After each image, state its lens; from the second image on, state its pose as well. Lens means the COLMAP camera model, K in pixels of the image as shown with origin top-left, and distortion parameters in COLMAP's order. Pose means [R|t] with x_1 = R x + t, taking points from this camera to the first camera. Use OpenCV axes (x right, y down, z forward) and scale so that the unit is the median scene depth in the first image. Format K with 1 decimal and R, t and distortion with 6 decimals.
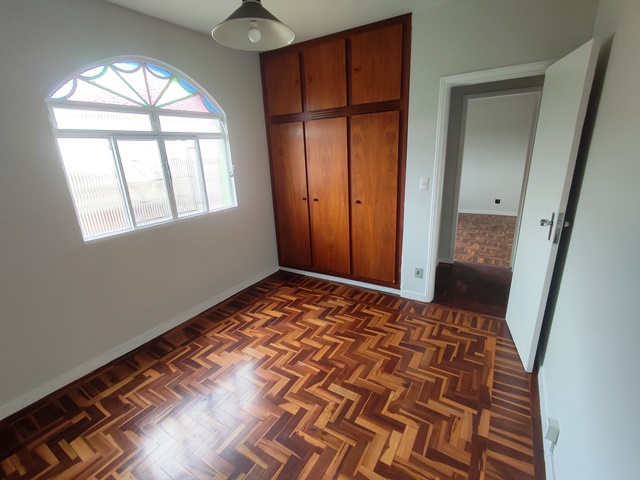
lens RADIAL K [[299.1, 0, 318.9], [0, 299.1, 243.4], [0, 0, 1]] dist [0.000209, 0.001993]
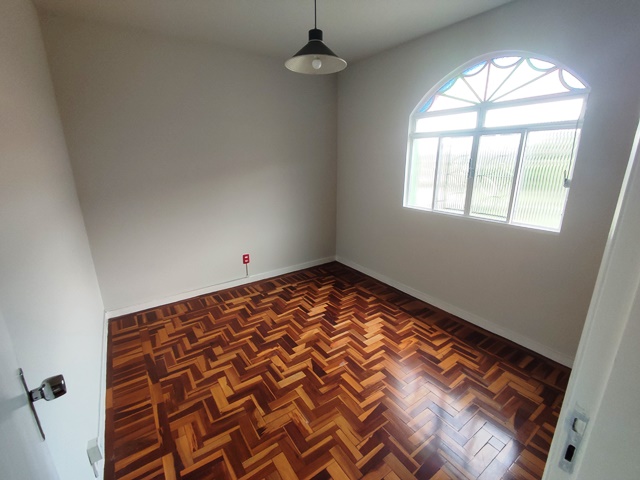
lens RADIAL K [[299.1, 0, 323.1], [0, 299.1, 241.9], [0, 0, 1]] dist [0.000209, 0.001993]
pose [[-0.397186, 0.292648, -0.869828, 0.734067], [-0.253222, 0.876056, 0.410371, -0.356735], [0.882112, 0.383253, -0.273852, 1.077548]]
